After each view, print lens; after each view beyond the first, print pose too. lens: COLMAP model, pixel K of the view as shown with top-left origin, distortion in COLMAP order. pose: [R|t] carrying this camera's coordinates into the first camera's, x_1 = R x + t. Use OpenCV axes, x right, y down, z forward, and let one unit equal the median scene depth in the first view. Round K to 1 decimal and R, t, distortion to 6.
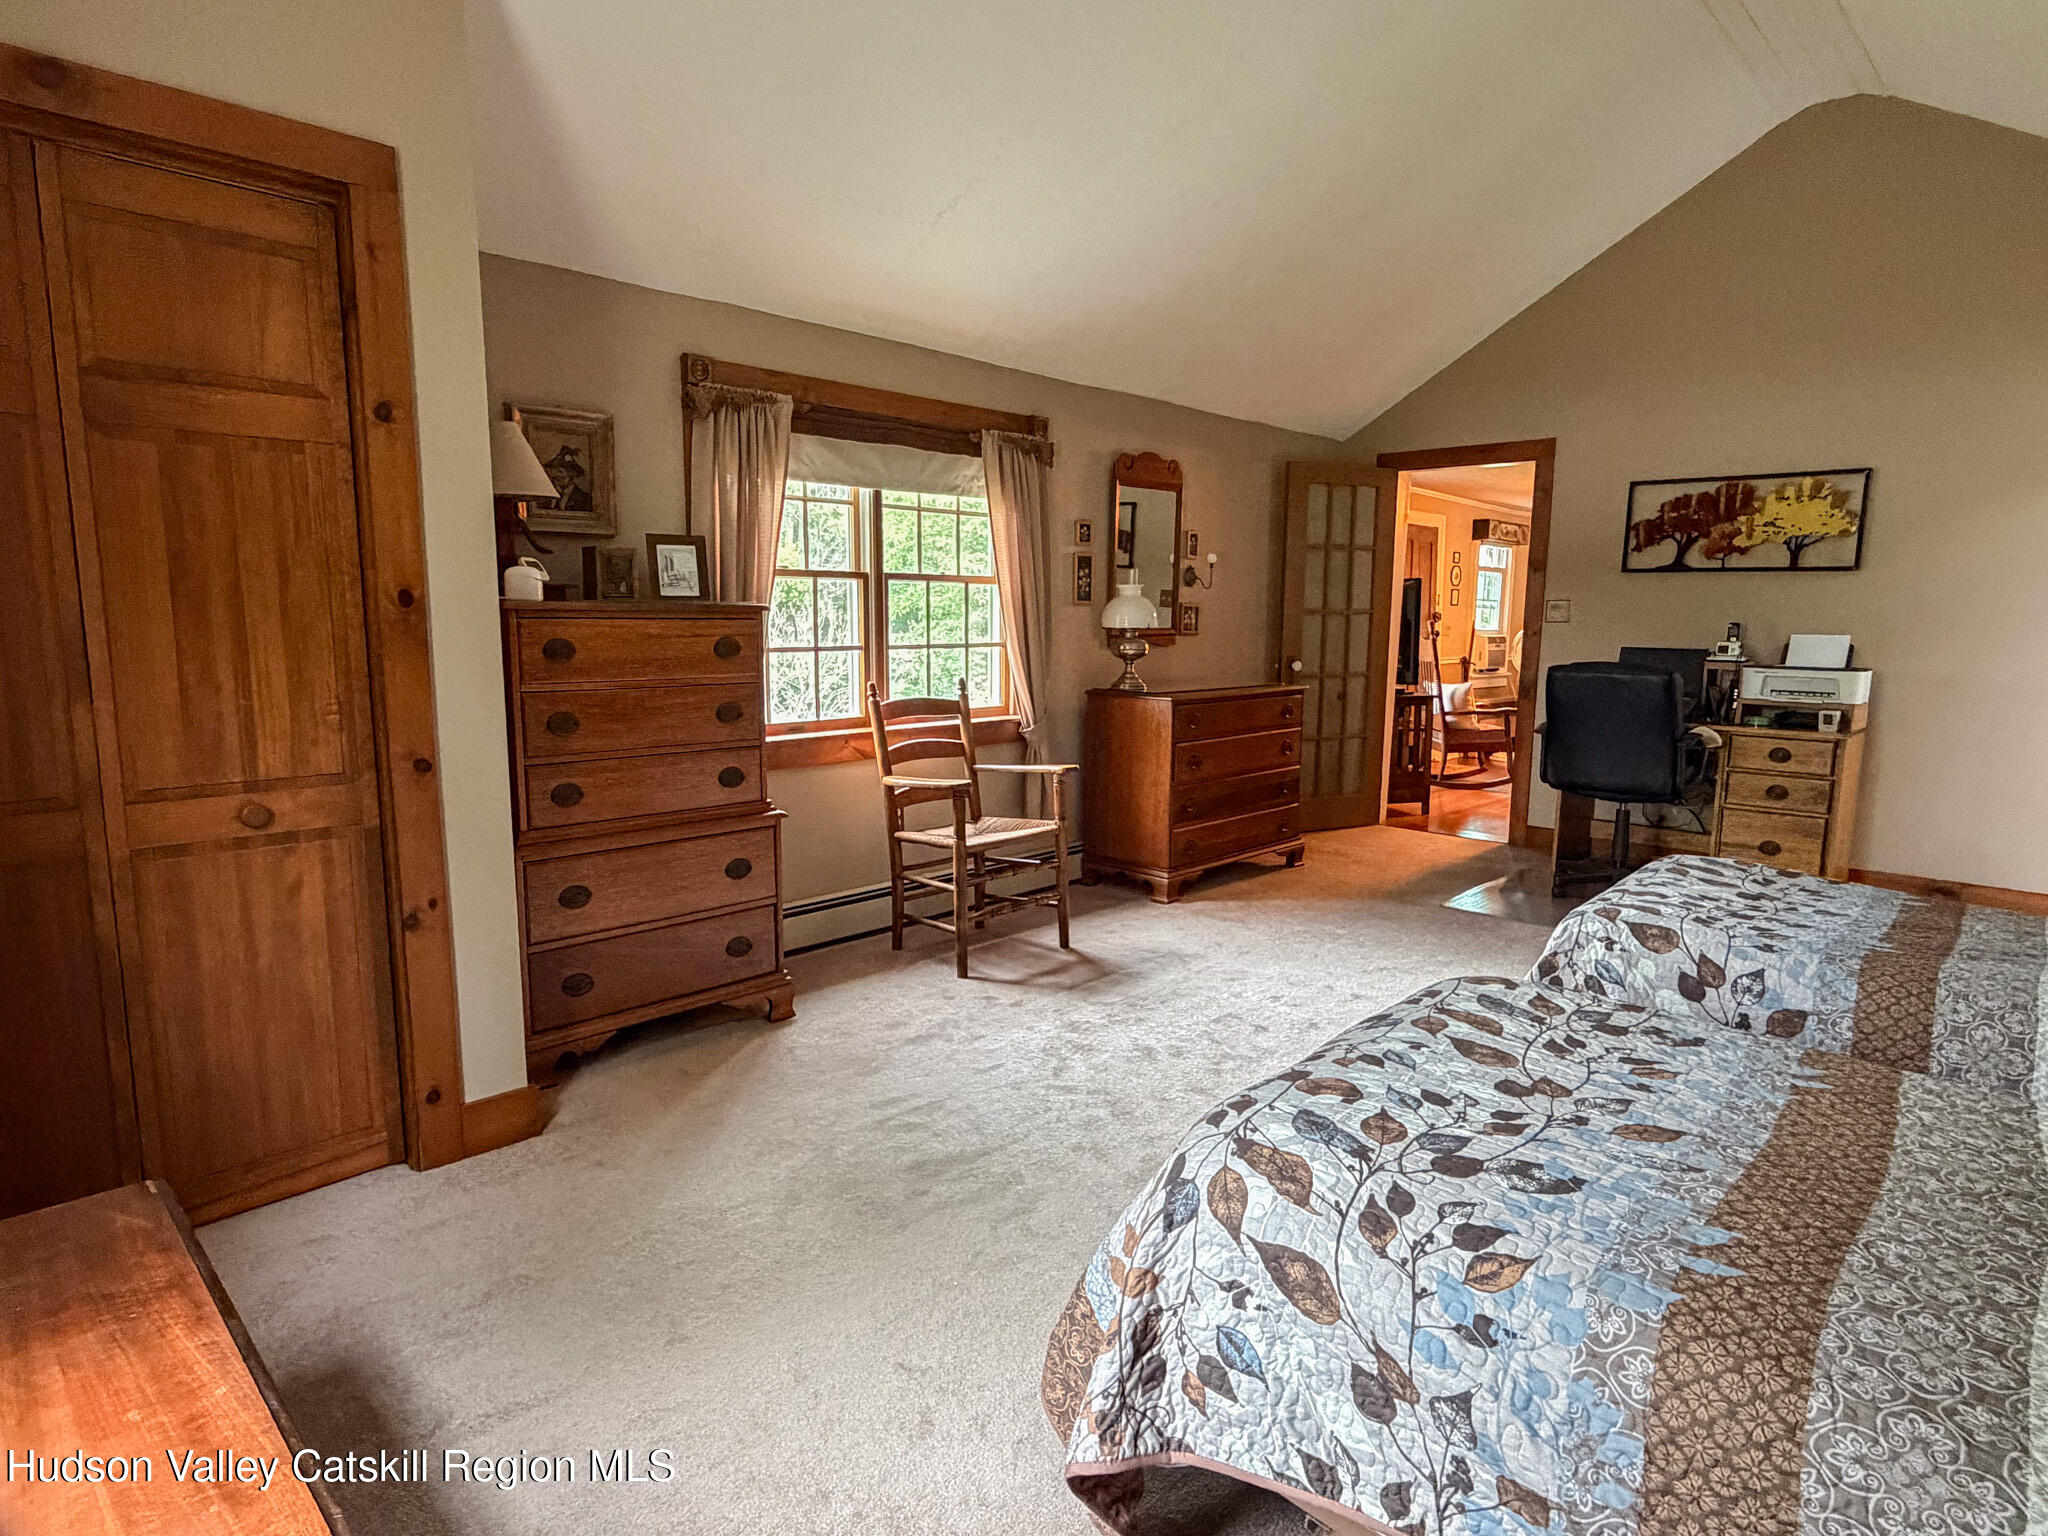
lens RADIAL K [[1139.9, 0, 1024.0], [0, 1139.9, 768.0], [0, 0, 1]] dist [0.000147, 0.000003]
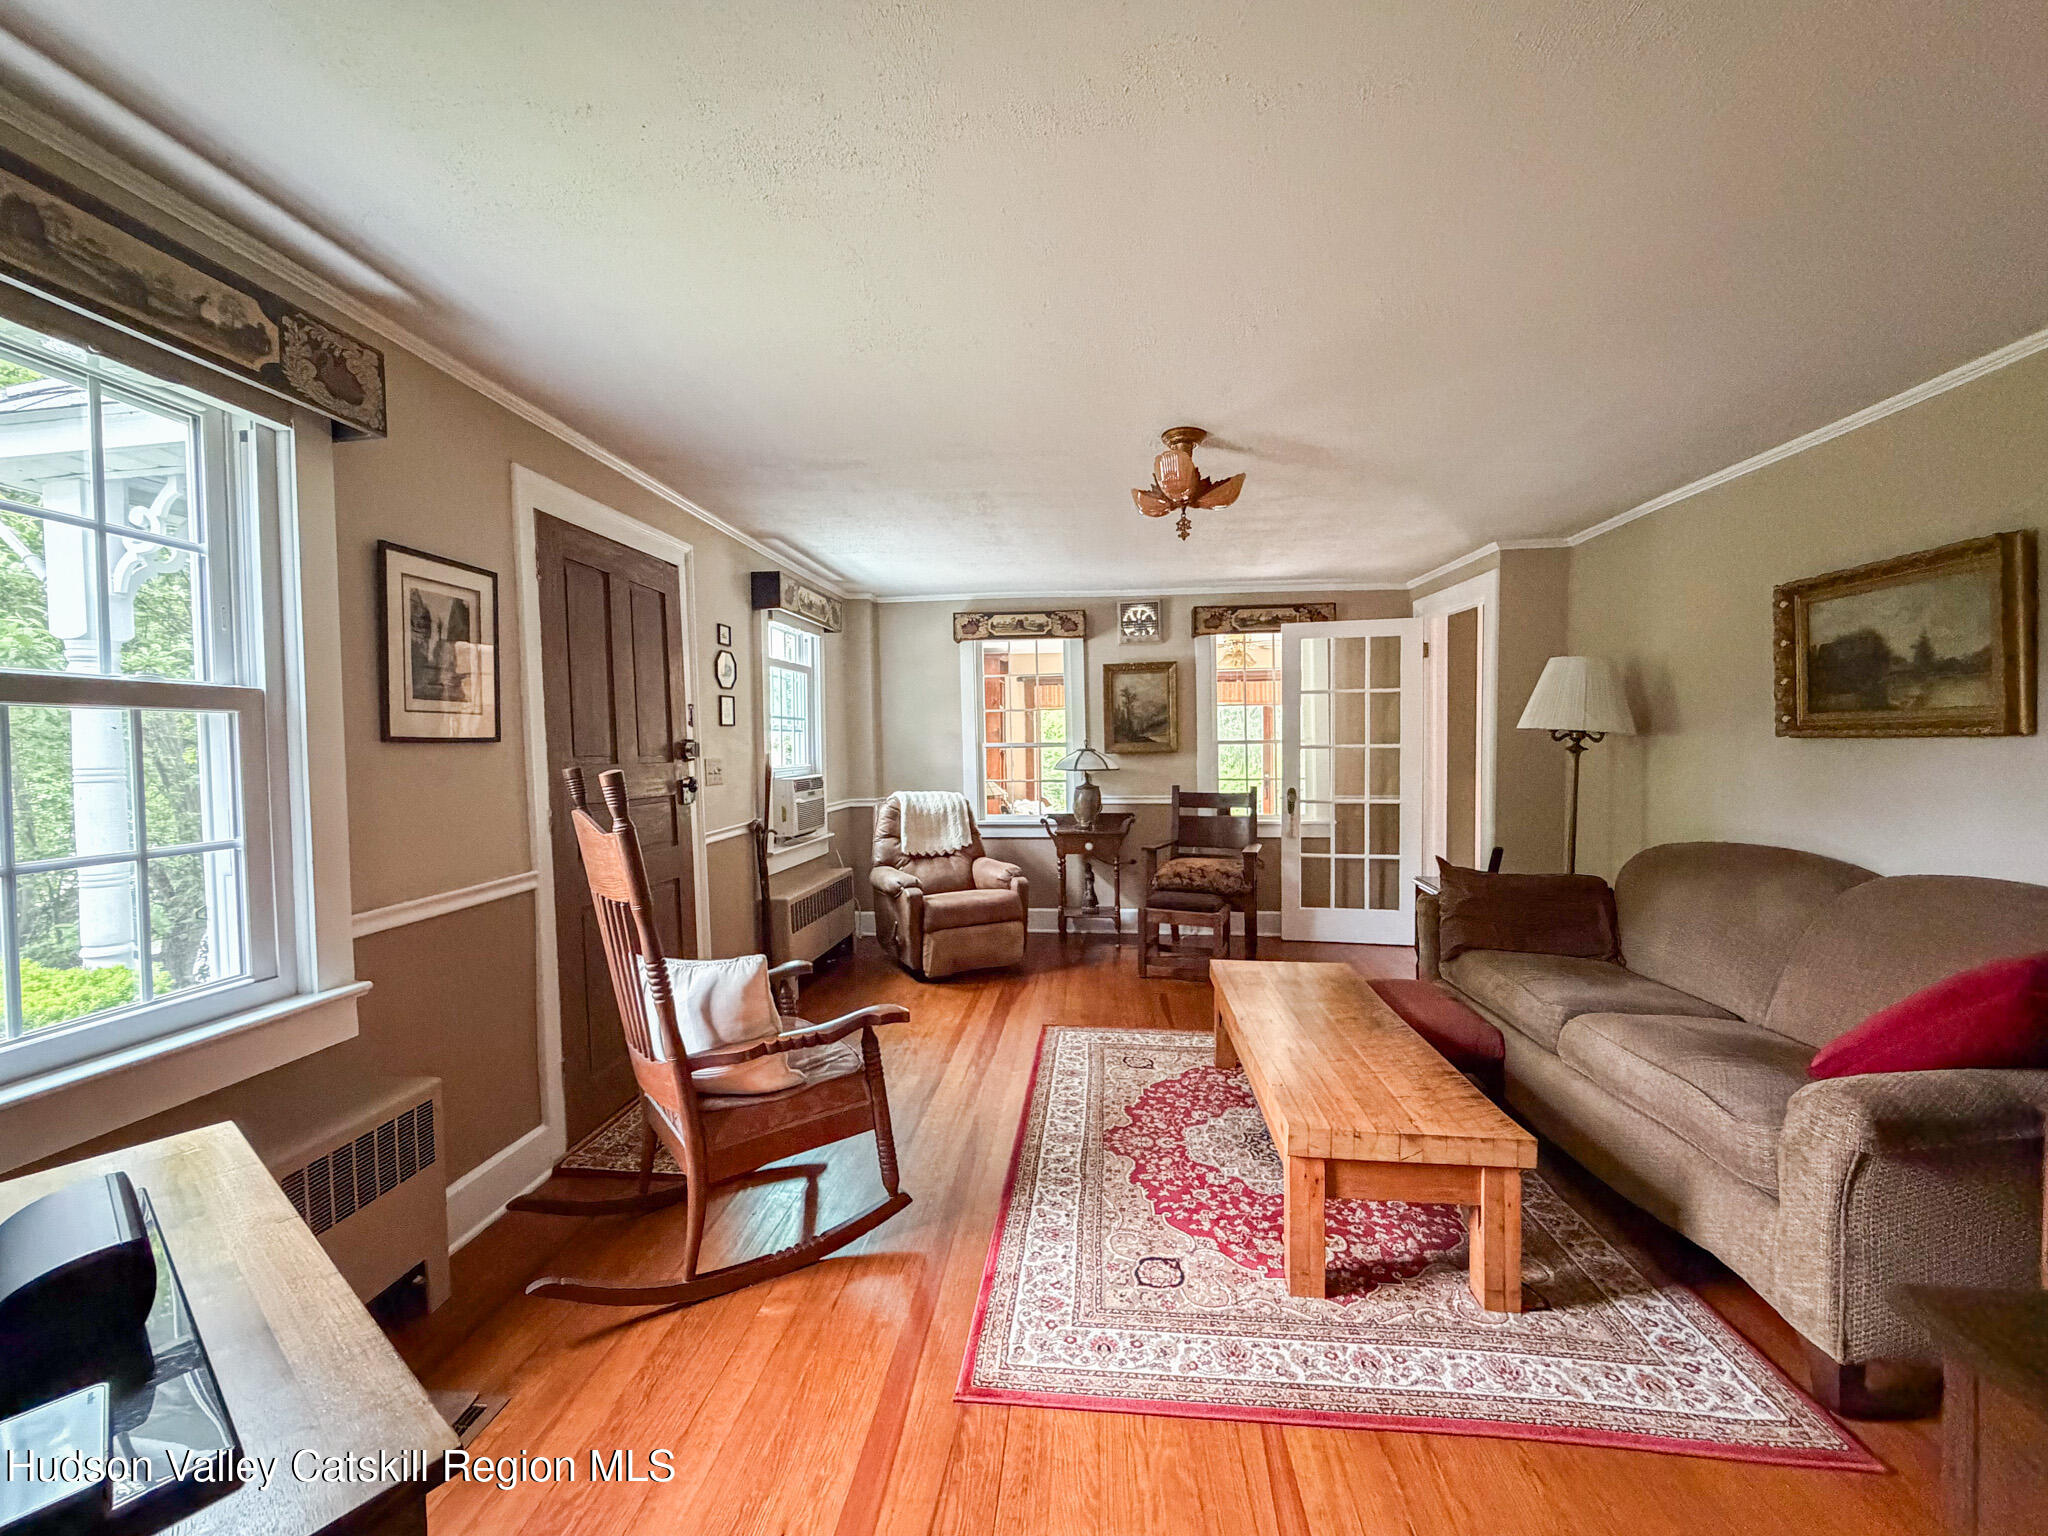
lens RADIAL K [[823.6, 0, 1024.0], [0, 823.6, 768.0], [0, 0, 1]] dist [0.000930, 0.000088]
pose [[0.786855, -0.041438, 0.615745, 0.244777], [0.109579, 0.991270, -0.073321, -0.078458], [-0.607332, 0.125166, 0.784527, 0.607996]]
